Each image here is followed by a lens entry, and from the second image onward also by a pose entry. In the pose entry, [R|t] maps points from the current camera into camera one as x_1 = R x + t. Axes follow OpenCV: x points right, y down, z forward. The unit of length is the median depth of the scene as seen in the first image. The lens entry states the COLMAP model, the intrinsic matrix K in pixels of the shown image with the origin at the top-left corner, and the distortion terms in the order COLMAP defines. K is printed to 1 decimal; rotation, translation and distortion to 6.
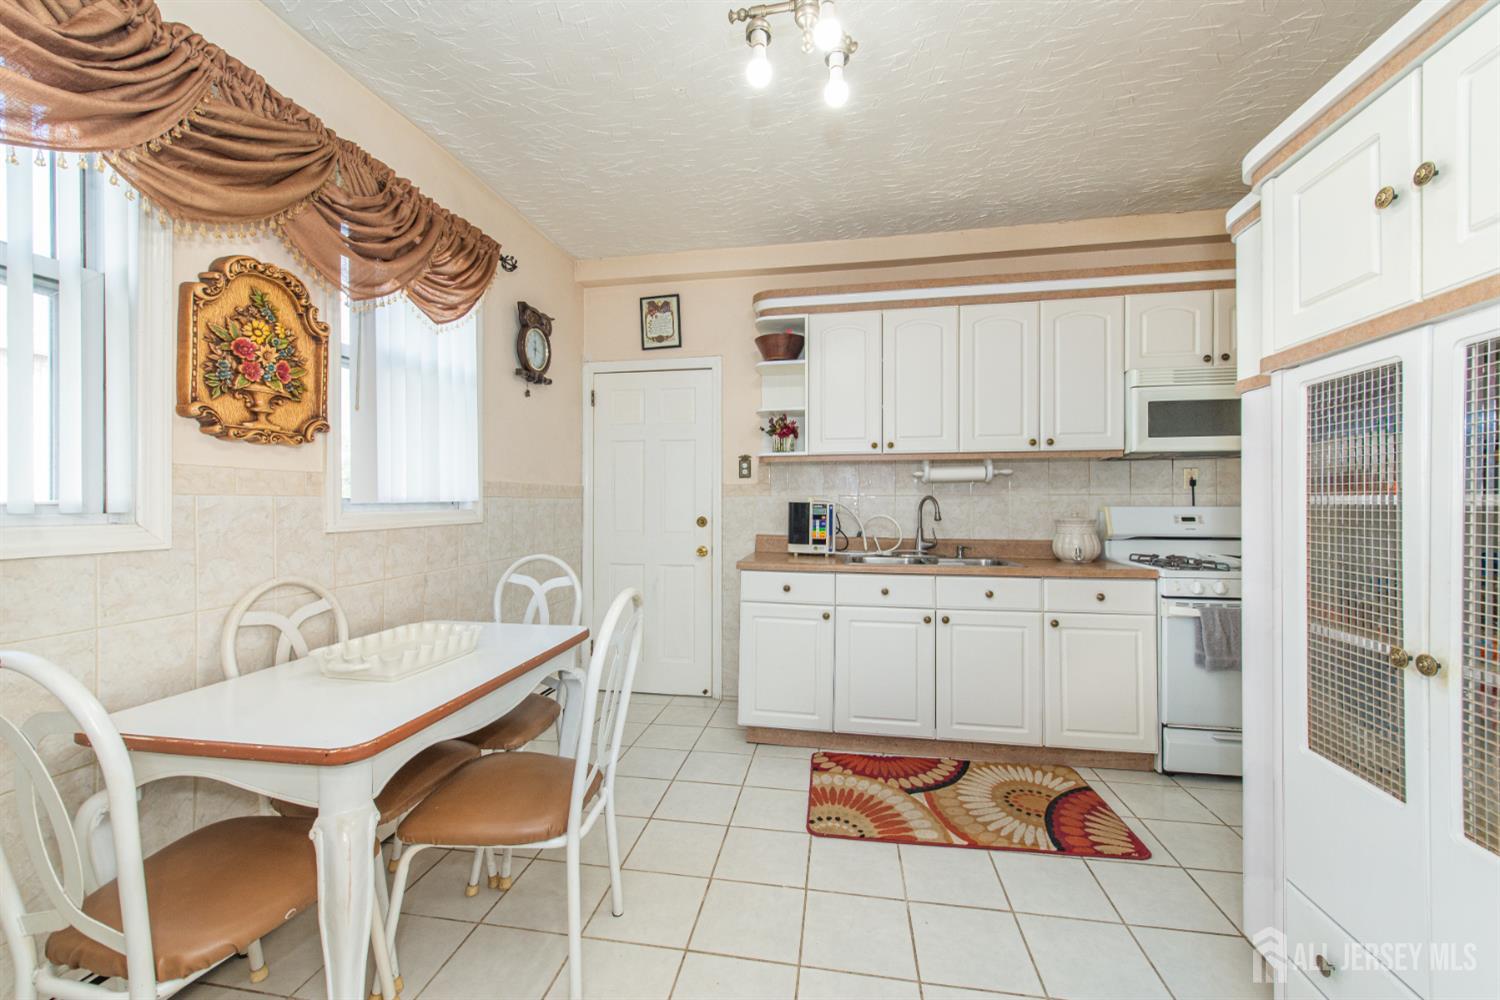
lens RADIAL K [[596.1, 0, 752.8], [0, 596.1, 503.7], [0, 0, 1]] dist [0.002816, -0.000596]
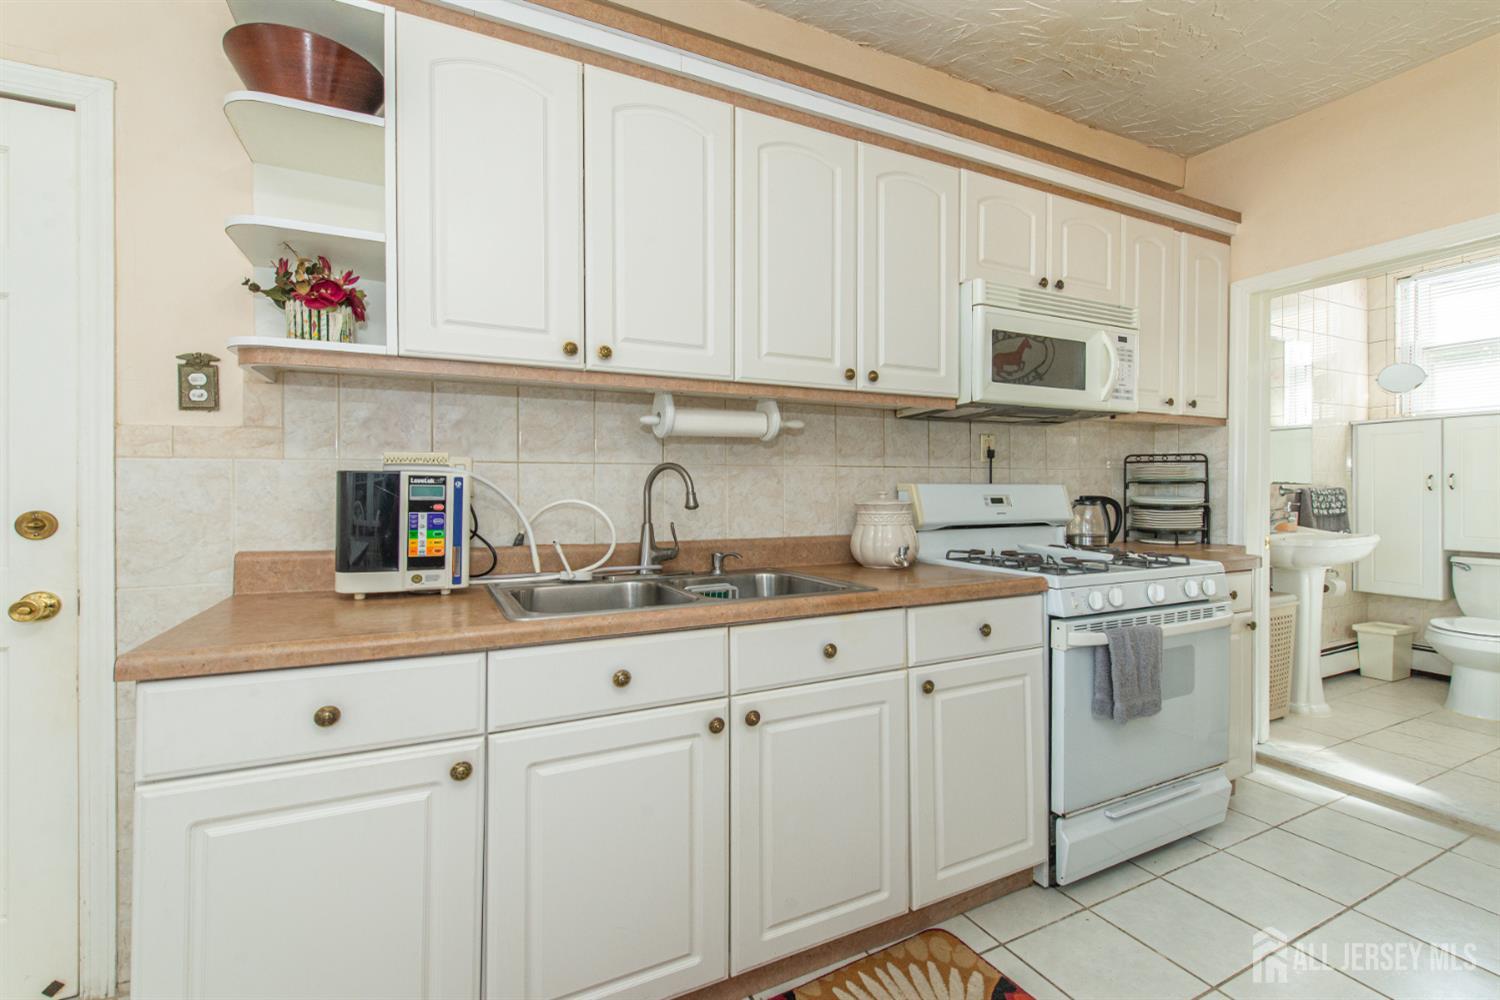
lens RADIAL K [[547.1, 0, 759.1], [0, 547.1, 494.4], [0, 0, 1]] dist [0.005438, -0.000458]
pose [[0.762755, -0.001326, 0.646686, 0.042140], [0.001734, 0.999998, 0.000004, 0.015830], [-0.646685, 0.001118, 0.762757, 0.593736]]
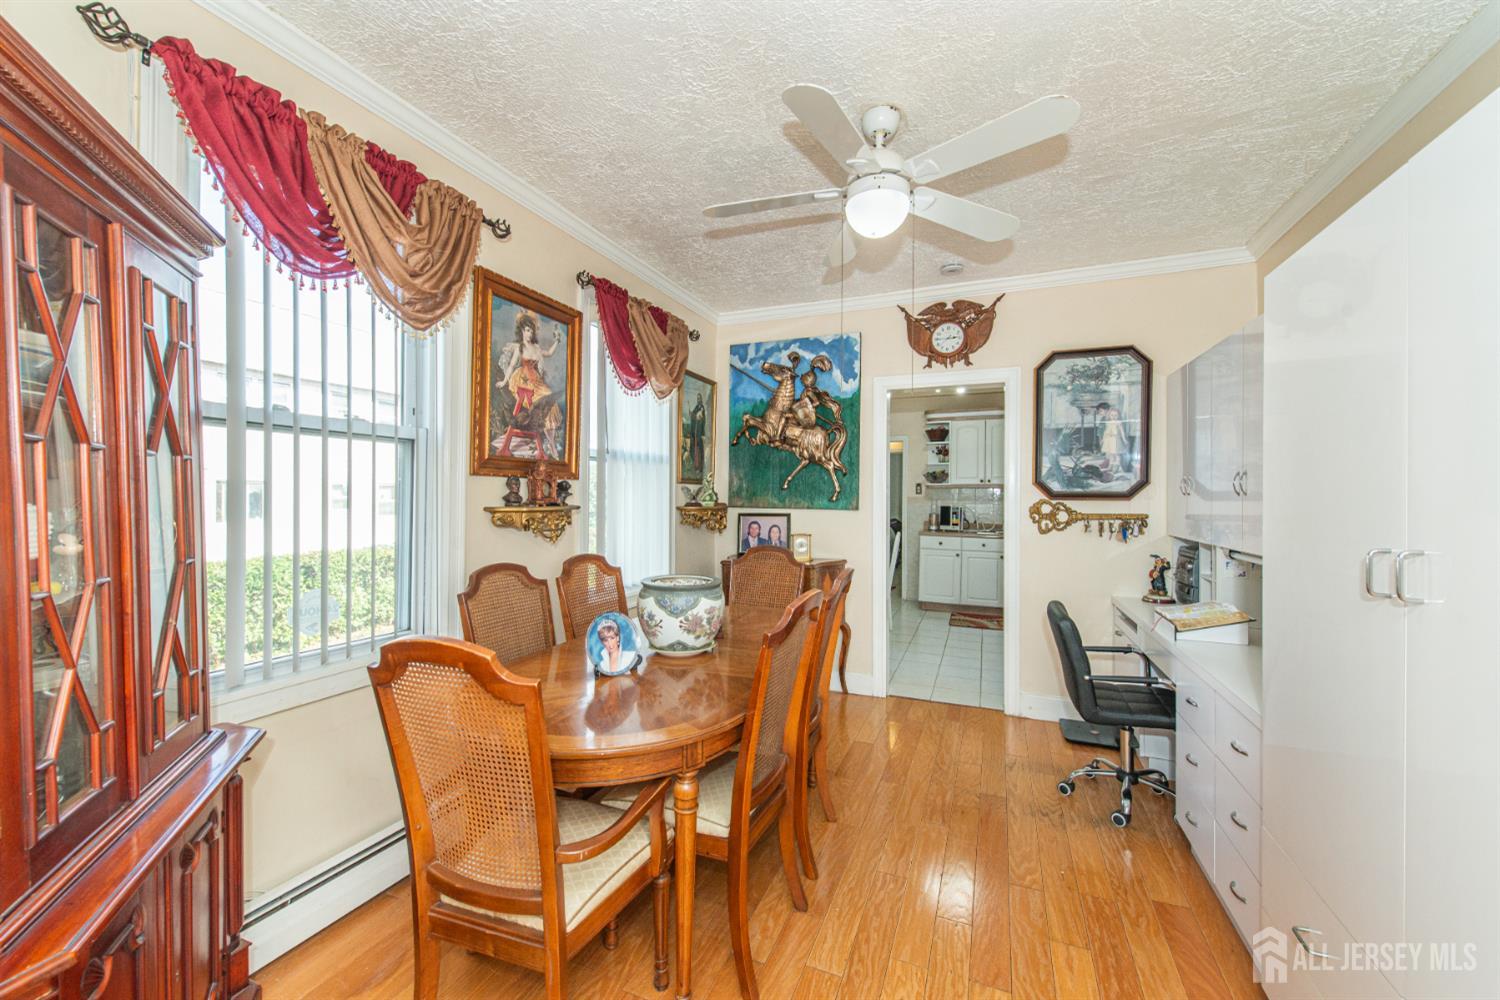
lens RADIAL K [[596.1, 0, 750.0], [0, 596.1, 497.9], [0, 0, 1]] dist [0.002816, -0.000596]
pose [[0.973476, 0.006277, -0.228703, -0.135145], [-0.005777, 0.999979, 0.002854, -0.039034], [0.228716, -0.001457, 0.973492, -1.438200]]
